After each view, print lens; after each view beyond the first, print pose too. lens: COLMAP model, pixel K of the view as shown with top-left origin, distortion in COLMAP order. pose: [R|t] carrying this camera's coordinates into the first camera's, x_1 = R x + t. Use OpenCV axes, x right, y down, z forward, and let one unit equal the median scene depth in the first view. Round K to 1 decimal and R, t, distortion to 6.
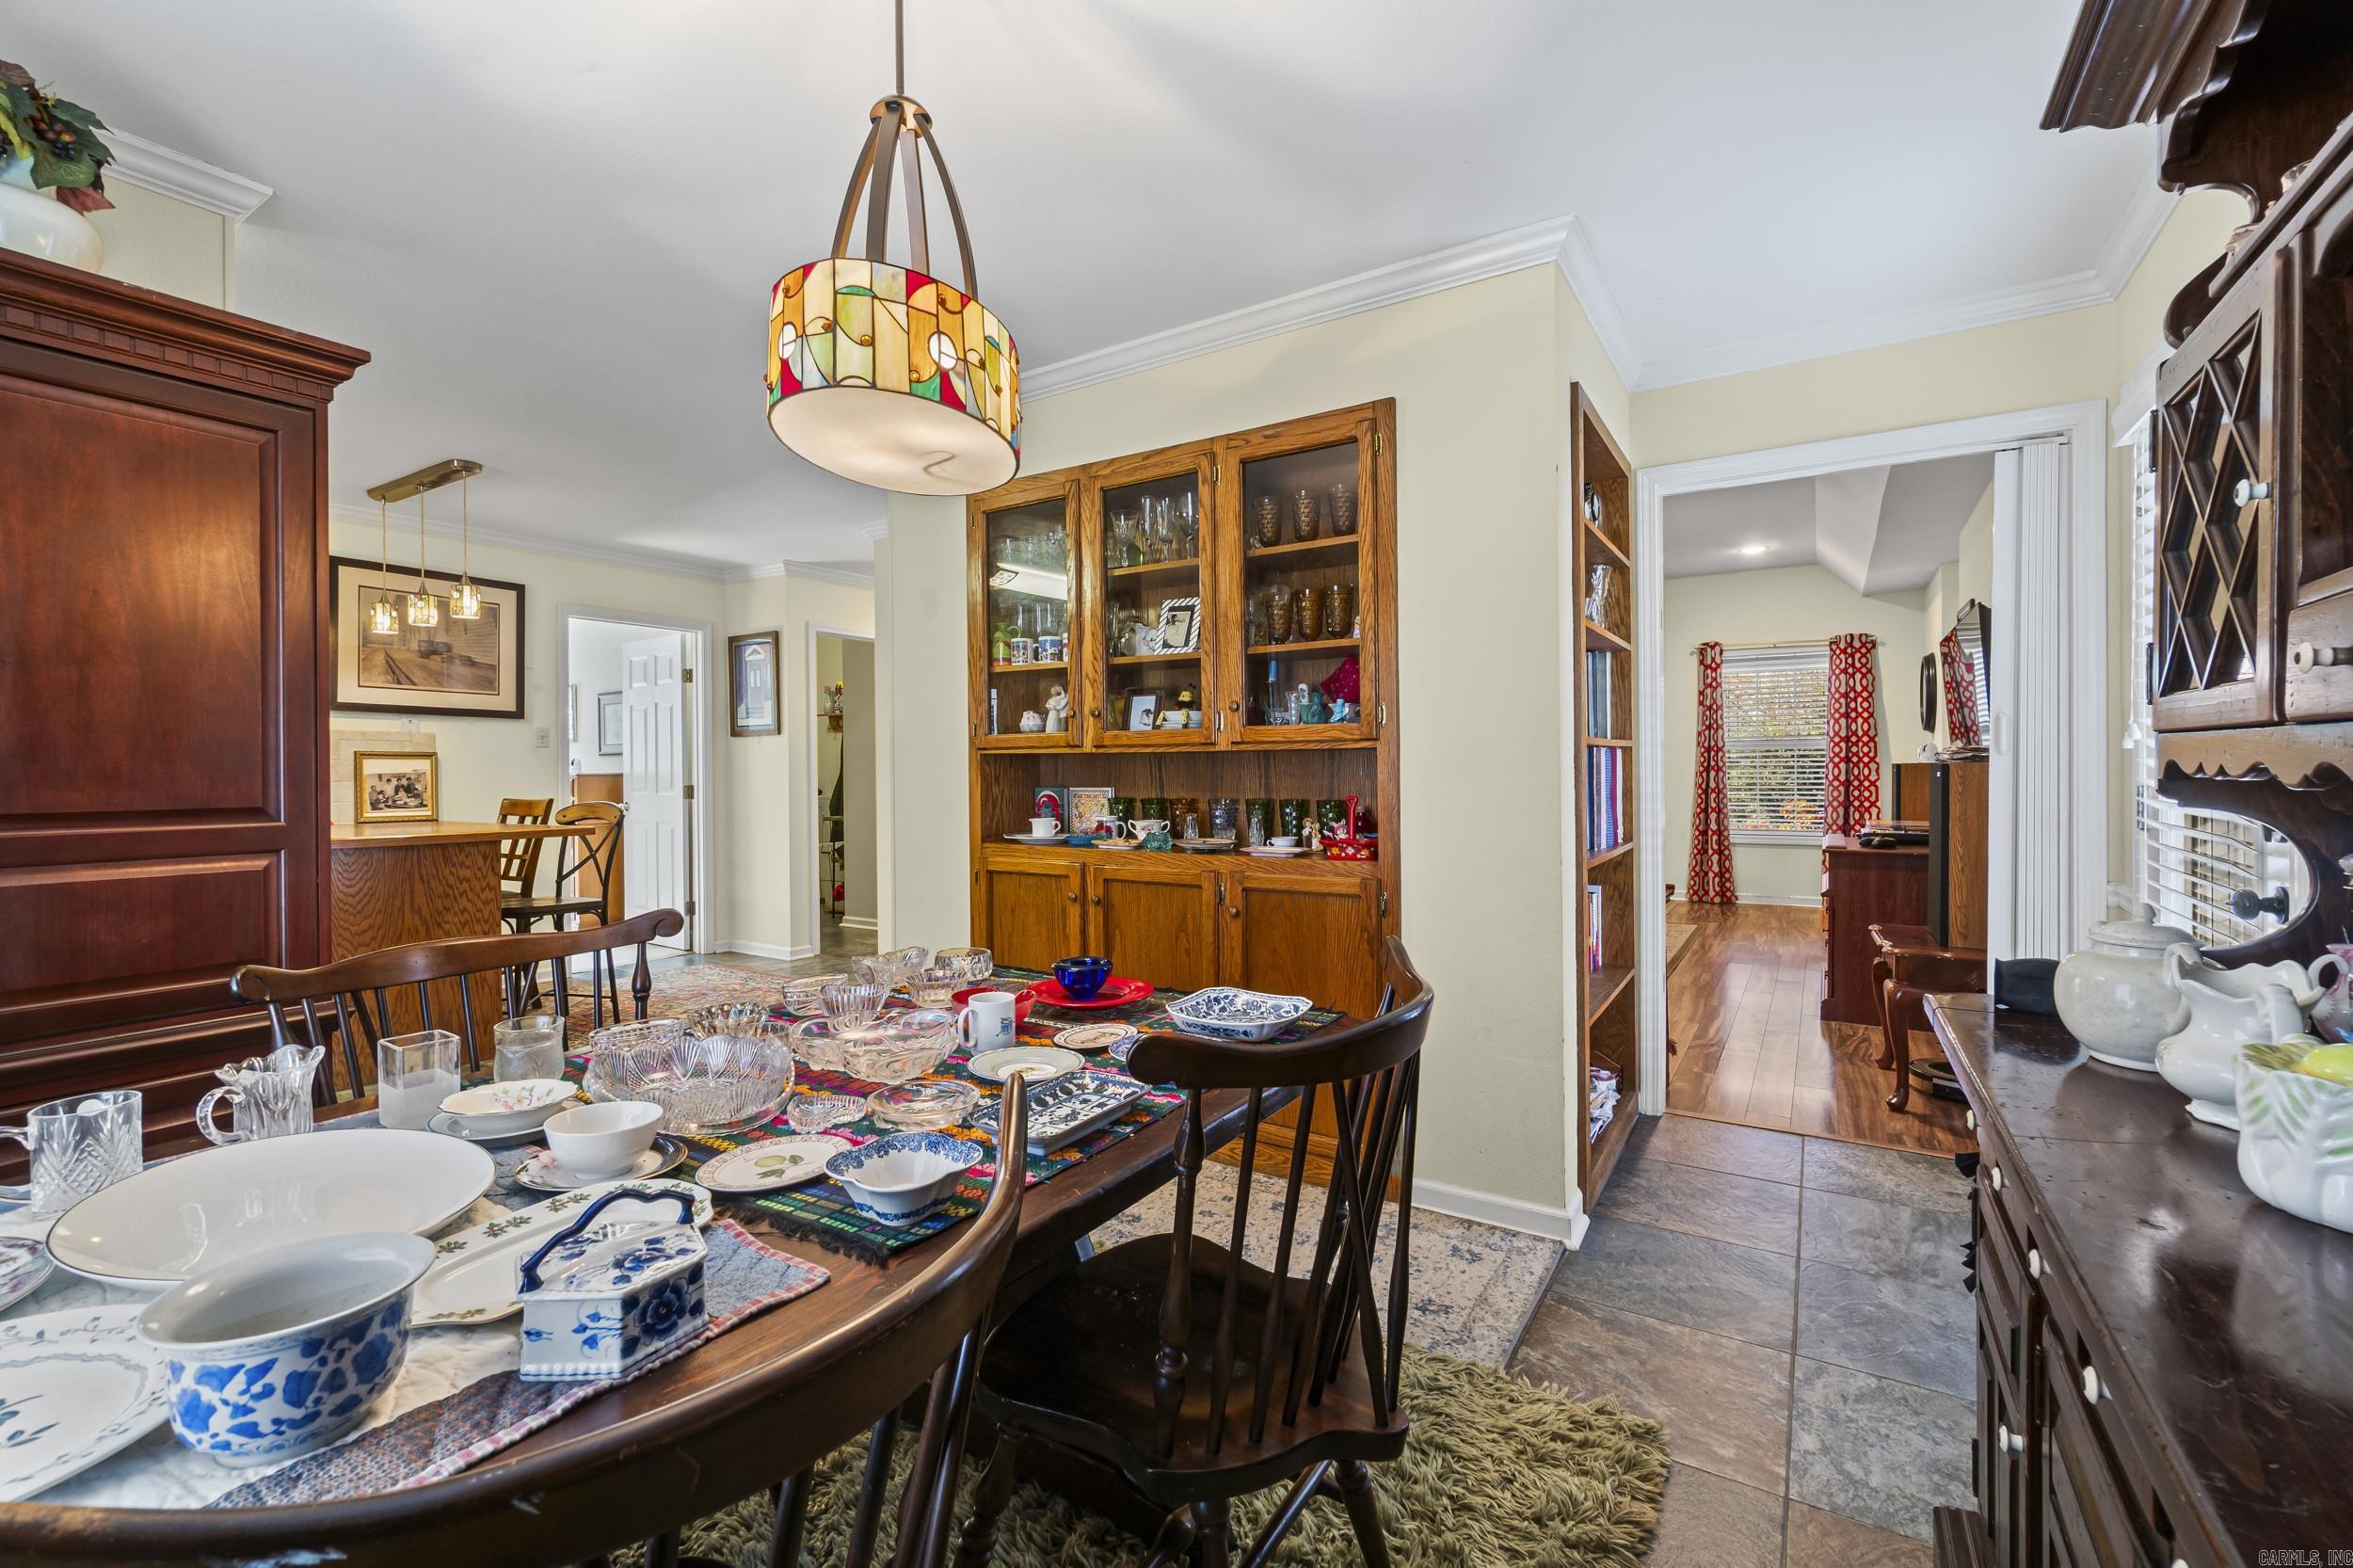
lens RADIAL K [[1012.5, 0, 1168.9], [0, 1012.5, 775.5], [0, 0, 1]] dist [0.000044, 0.000528]
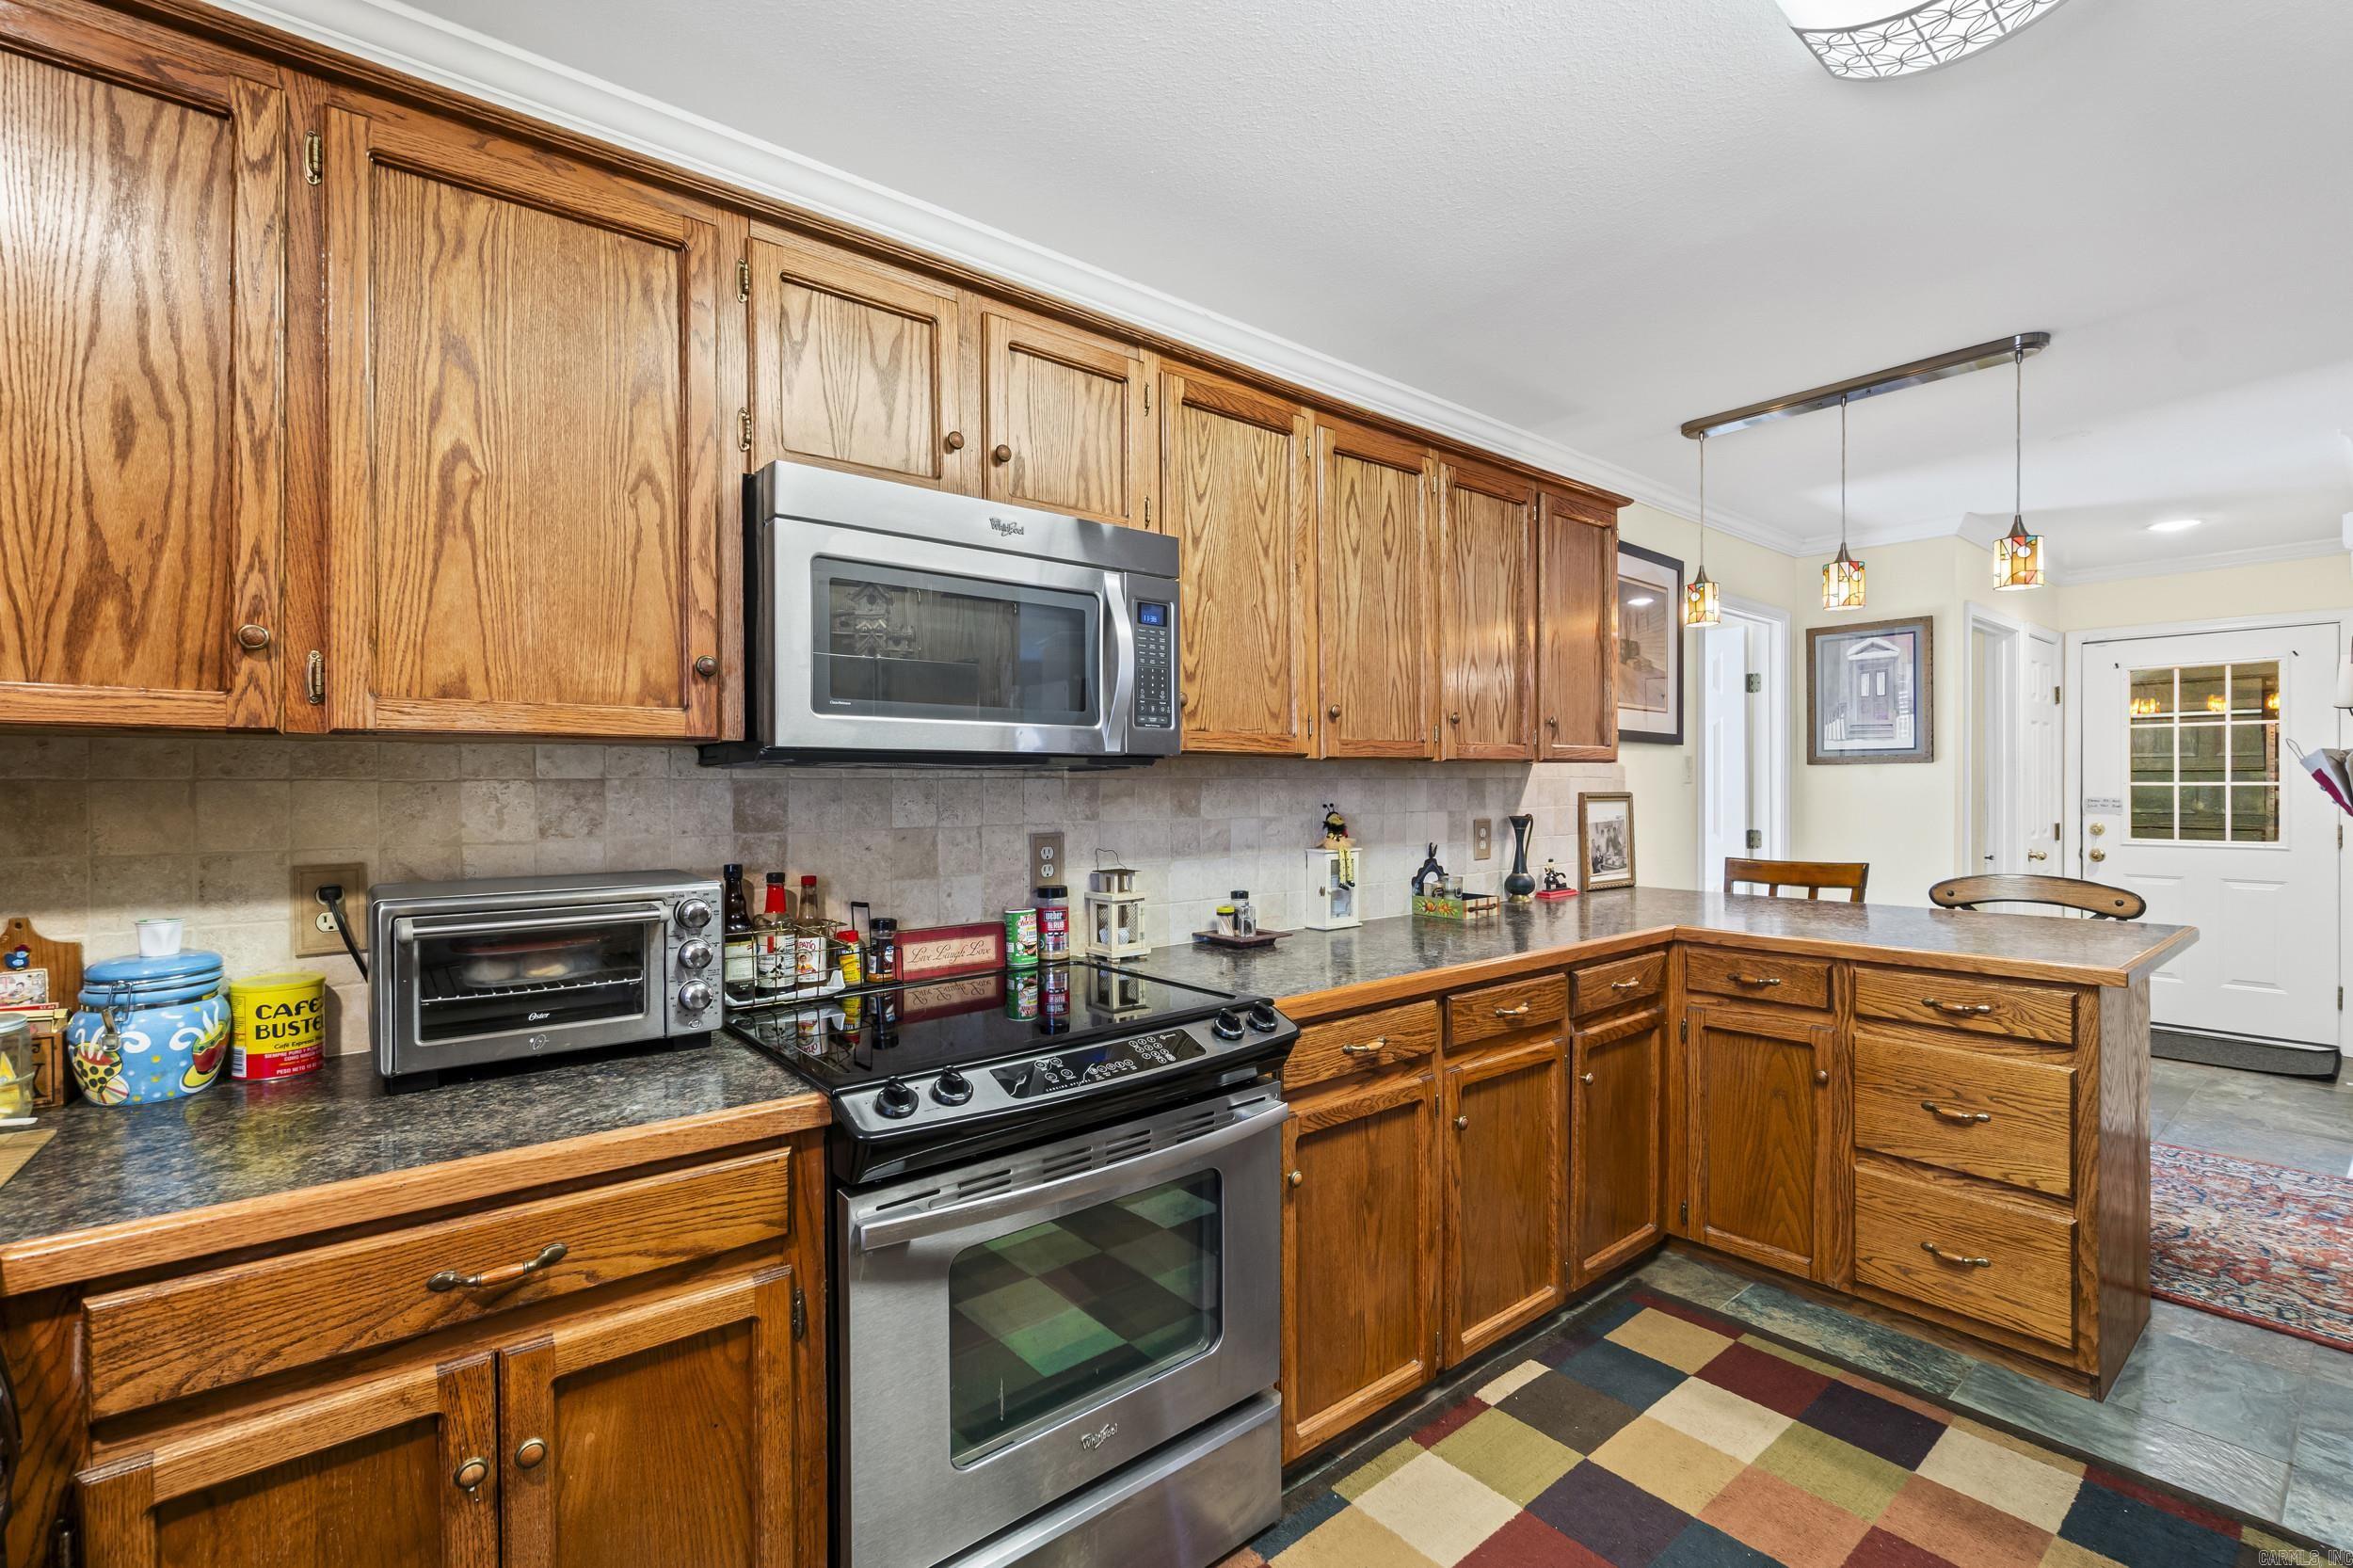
lens RADIAL K [[1012.5, 0, 1168.9], [0, 1012.5, 775.5], [0, 0, 1]] dist [0.000044, 0.000528]
pose [[0.942072, 0.004334, -0.335383, -0.552492], [-0.008368, 0.999909, -0.010584, -0.017036], [0.335307, 0.012778, 0.942022, 0.141183]]
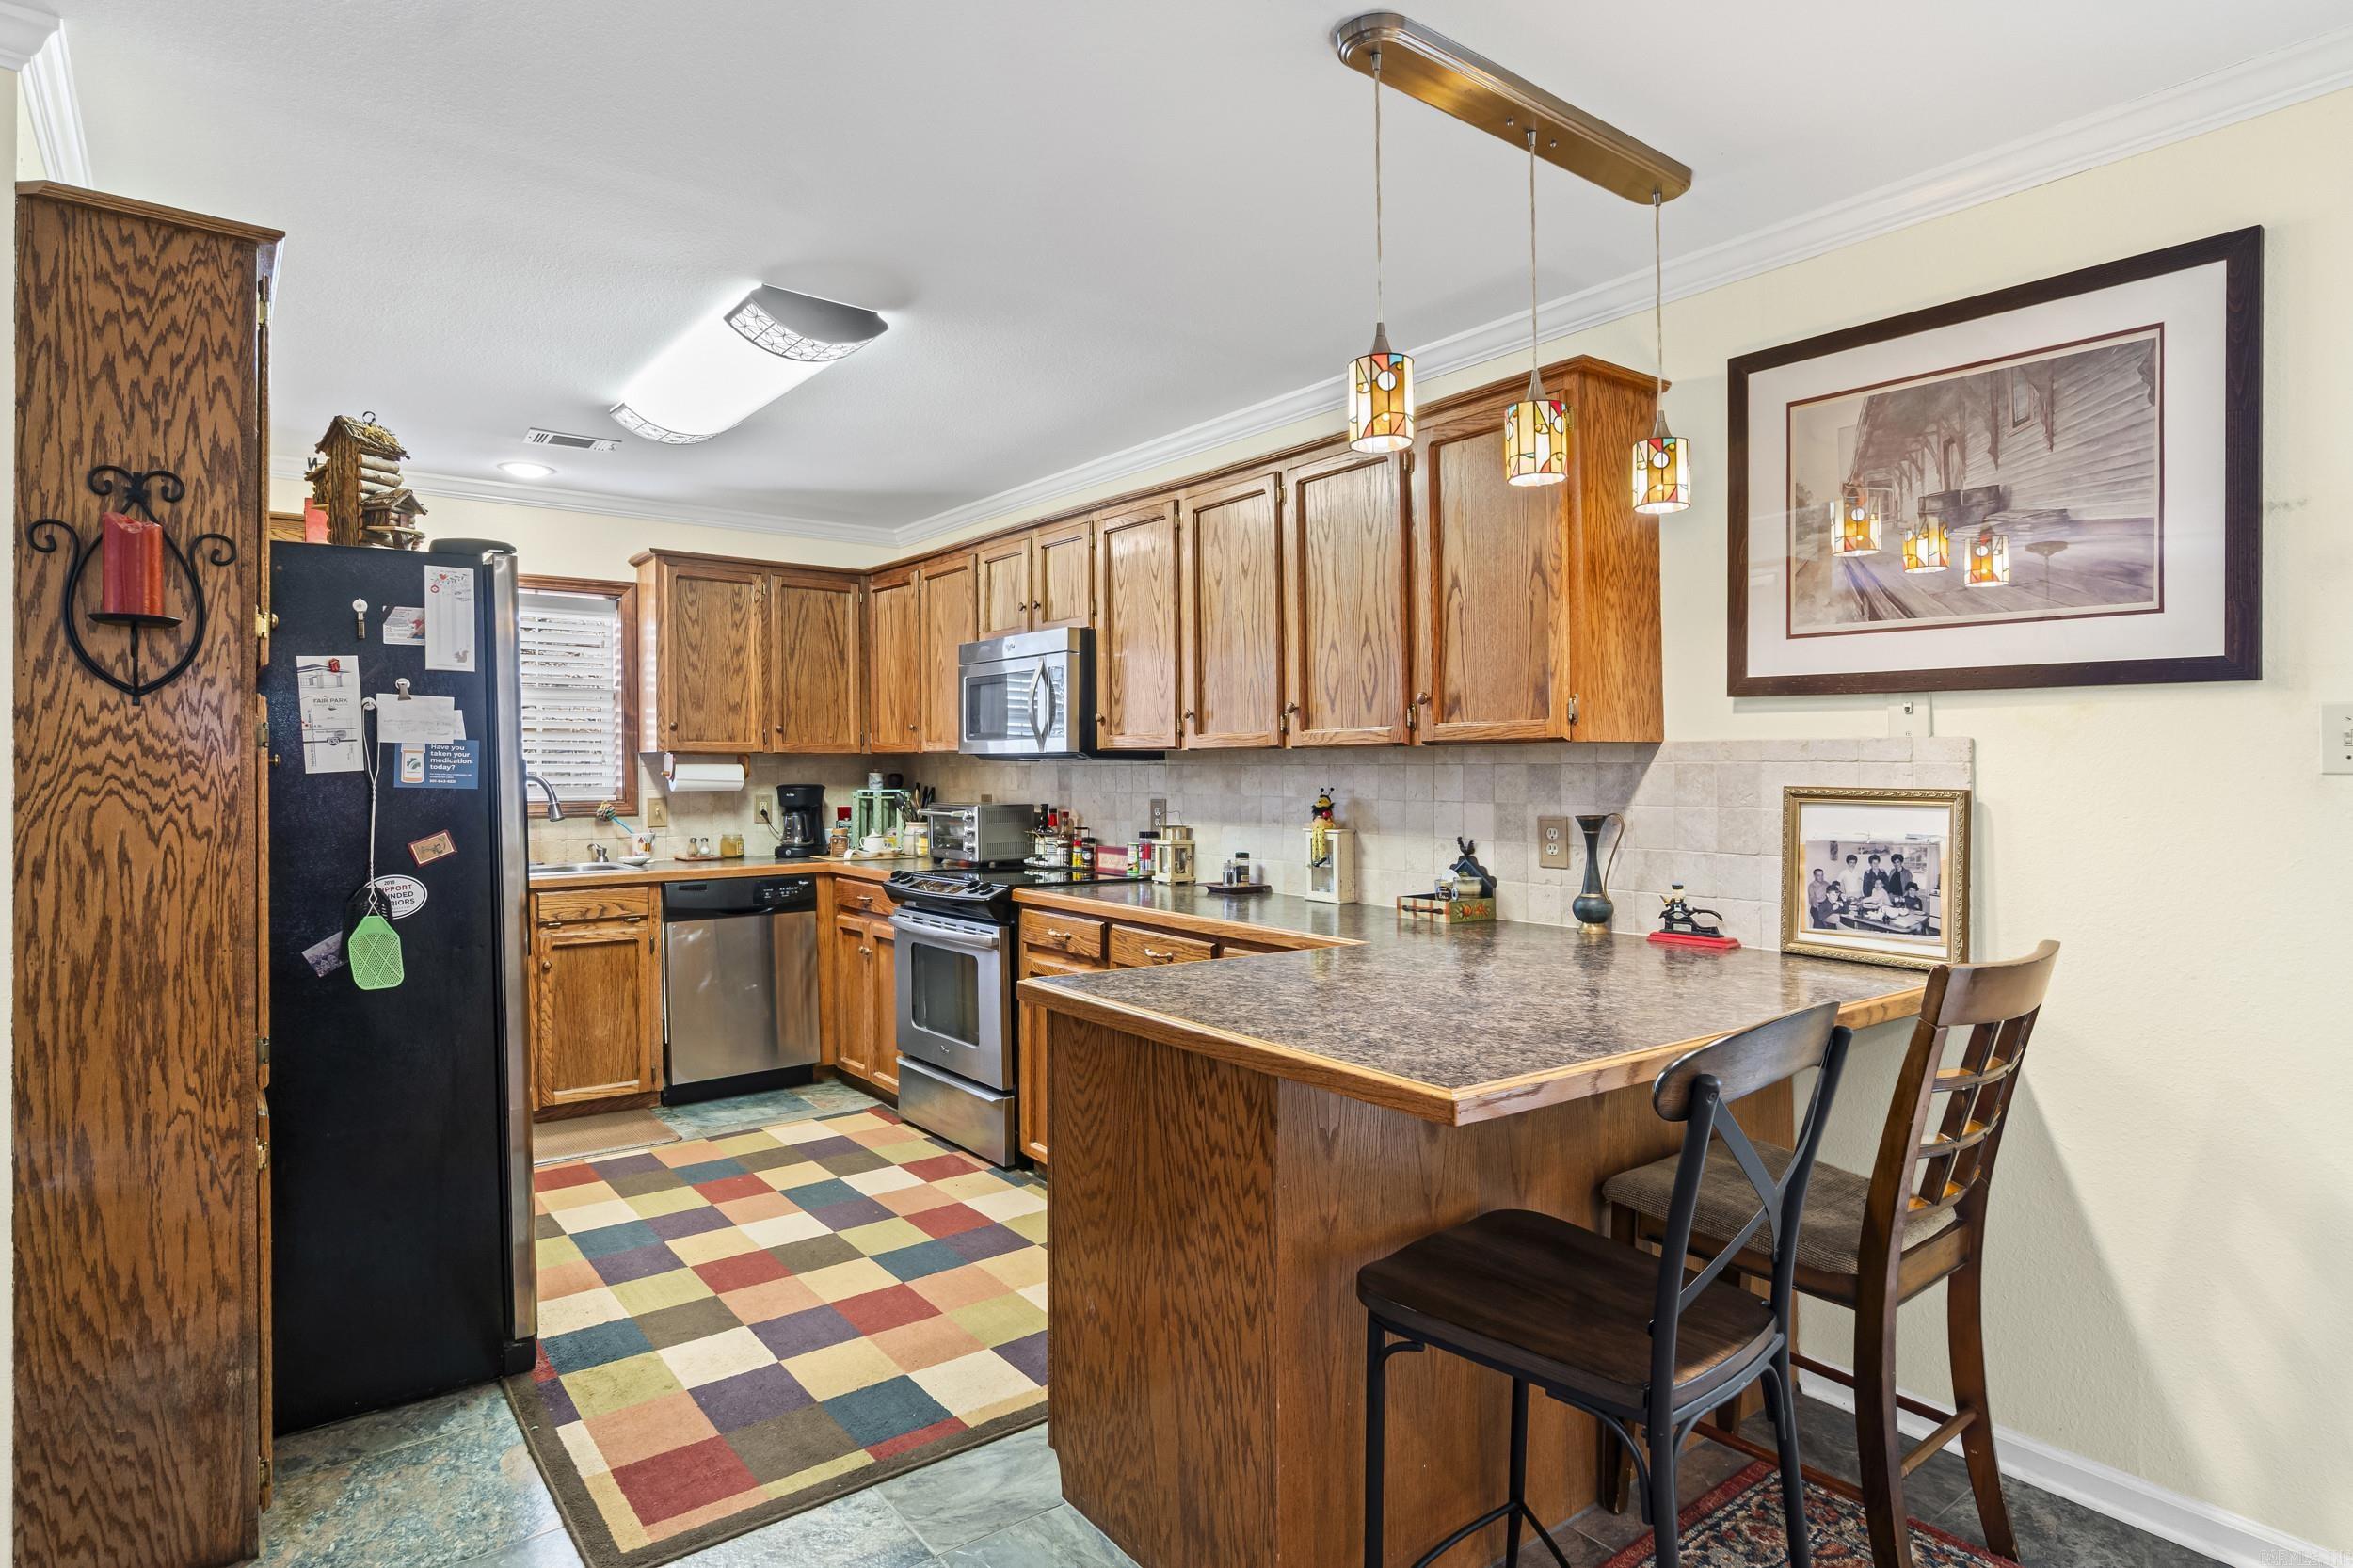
lens RADIAL K [[1251.5, 0, 1168.5], [0, 1251.5, 751.9], [0, 0, 1]] dist [0.000235, -0.000499]
pose [[-0.355217, -0.004879, -0.934771, -0.135908], [-0.006093, 0.999977, -0.002904, -0.023619], [0.934764, 0.004664, -0.355239, 0.621116]]
